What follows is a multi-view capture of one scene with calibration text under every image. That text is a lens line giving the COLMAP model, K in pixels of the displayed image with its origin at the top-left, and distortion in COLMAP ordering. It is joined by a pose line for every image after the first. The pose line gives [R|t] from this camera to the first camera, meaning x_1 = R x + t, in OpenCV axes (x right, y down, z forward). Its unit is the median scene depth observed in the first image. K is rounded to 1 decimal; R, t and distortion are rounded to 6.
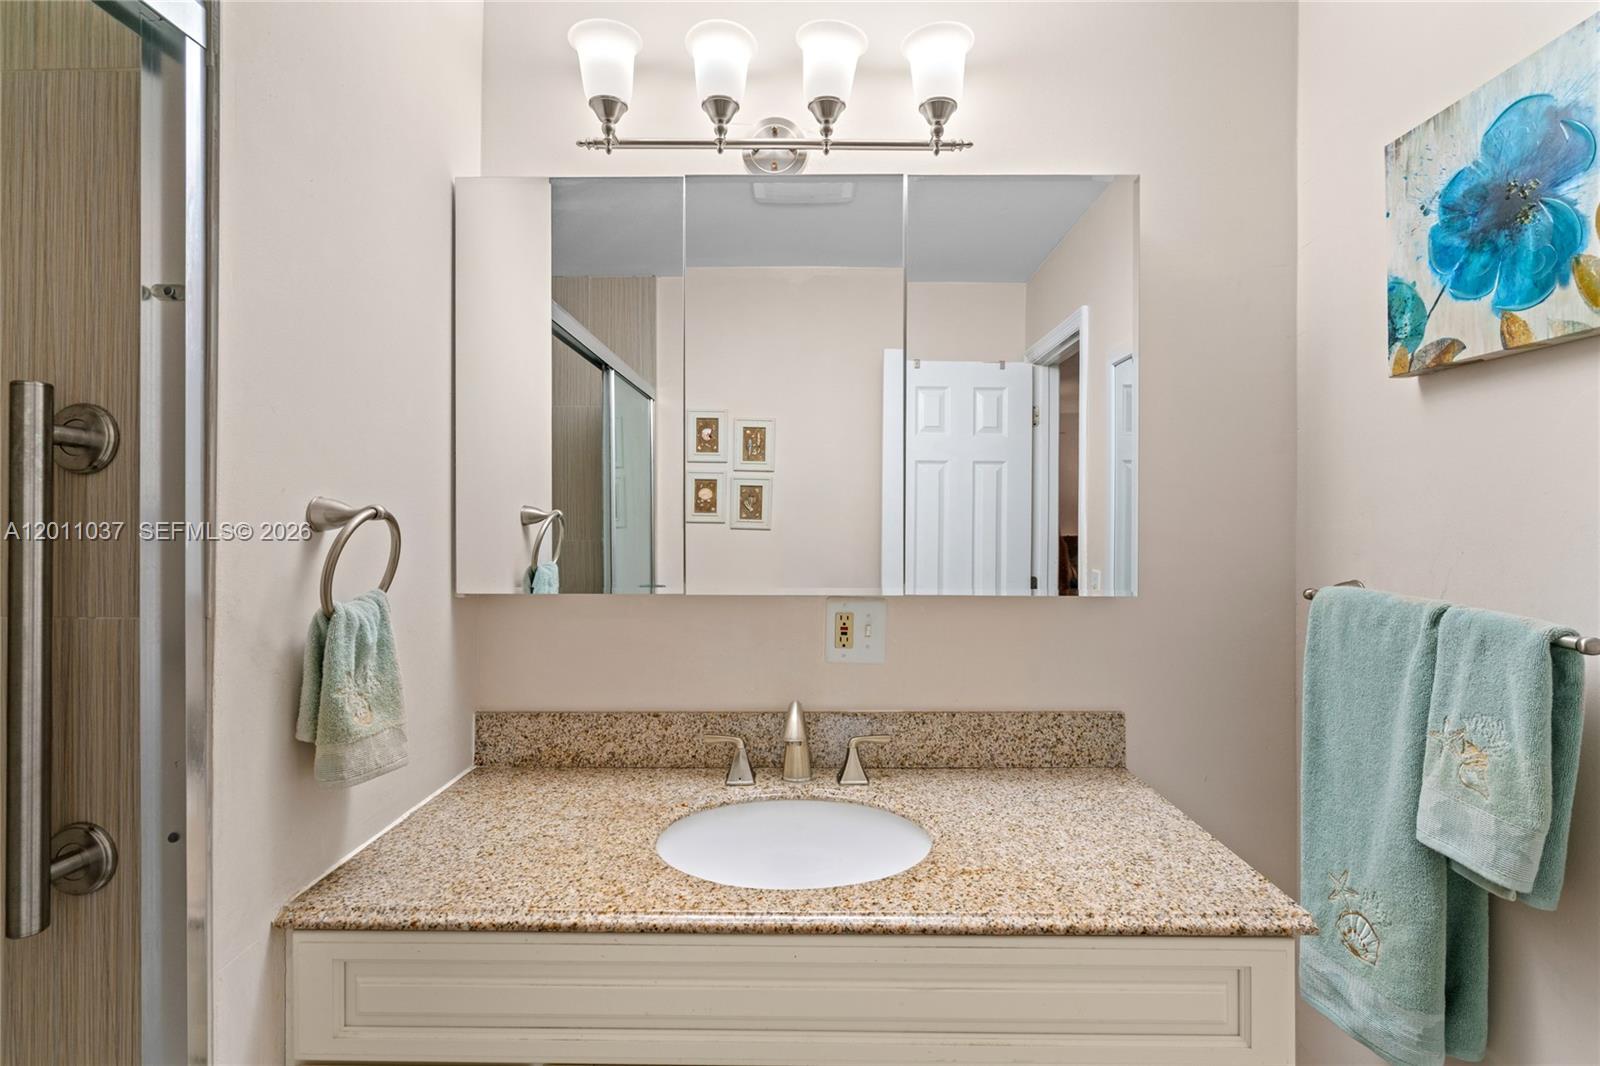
lens RADIAL K [[741.9, 0, 810.8], [0, 741.9, 524.8], [0, 0, 1]] dist [-0.009032, 0.002410]
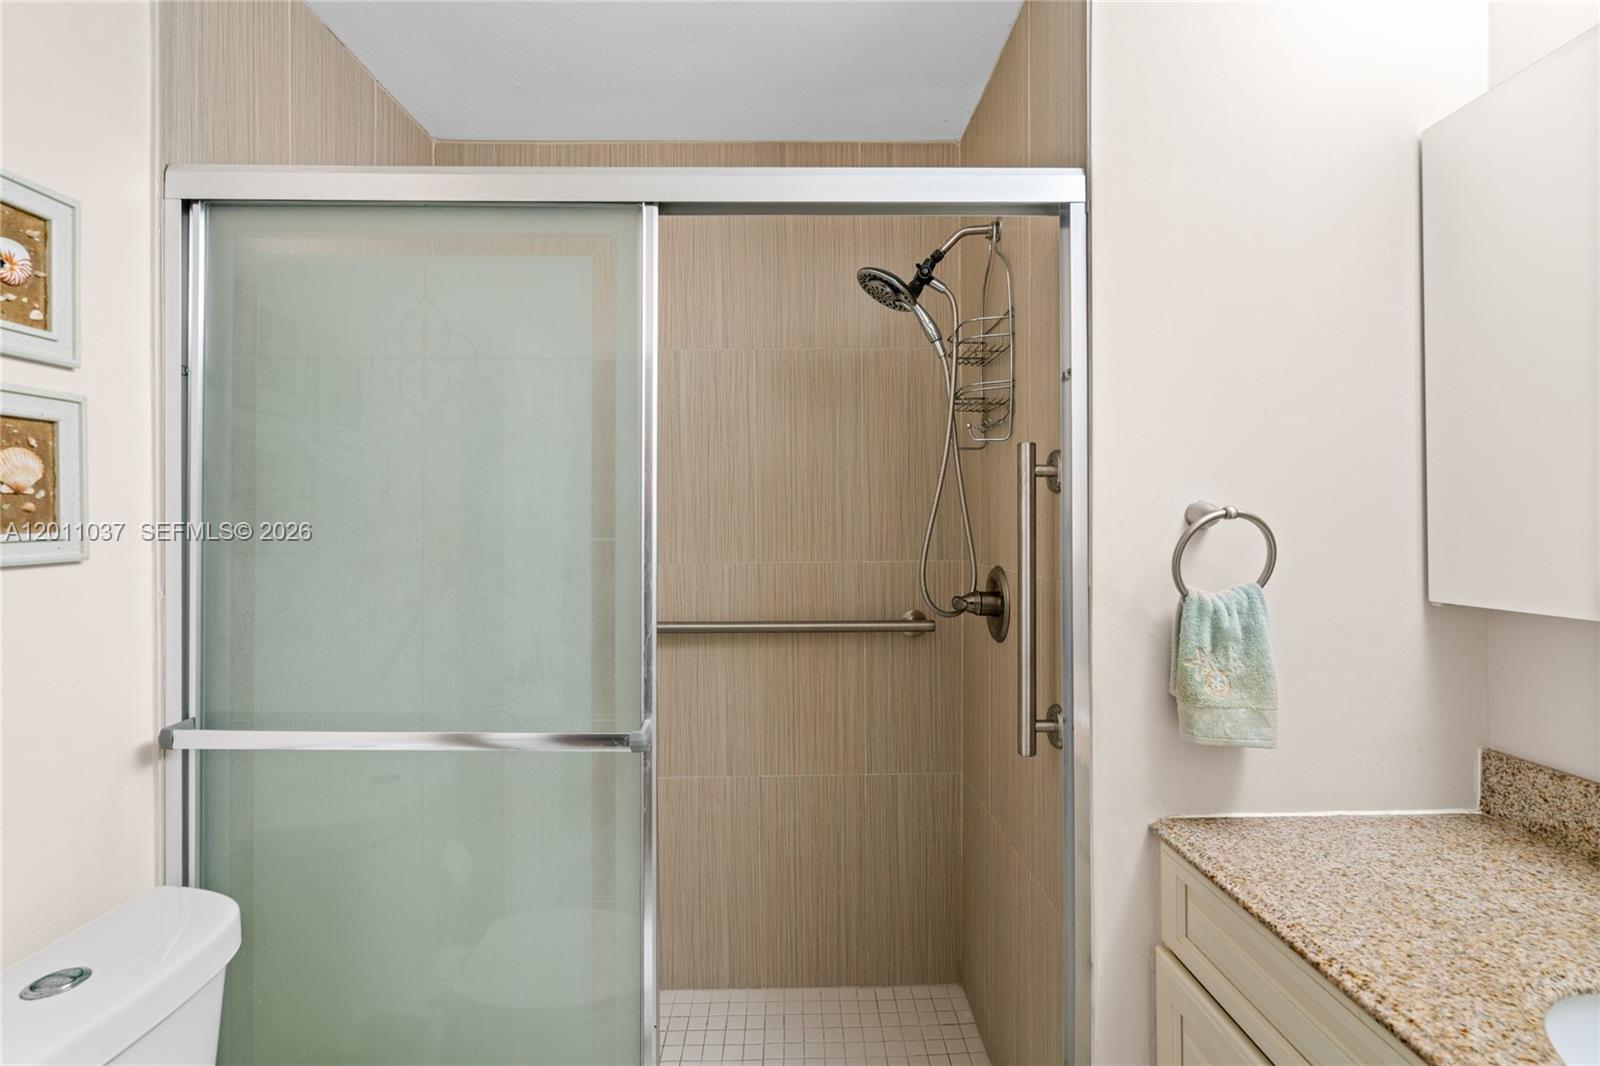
lens RADIAL K [[741.9, 0, 810.8], [0, 741.9, 528.5], [0, 0, 1]] dist [-0.009032, 0.002410]
pose [[0.026967, 0.005067, -0.999623, 0.527974], [0.002598, 0.999983, 0.005139, -0.000026], [0.999633, -0.002736, 0.026953, 0.330344]]
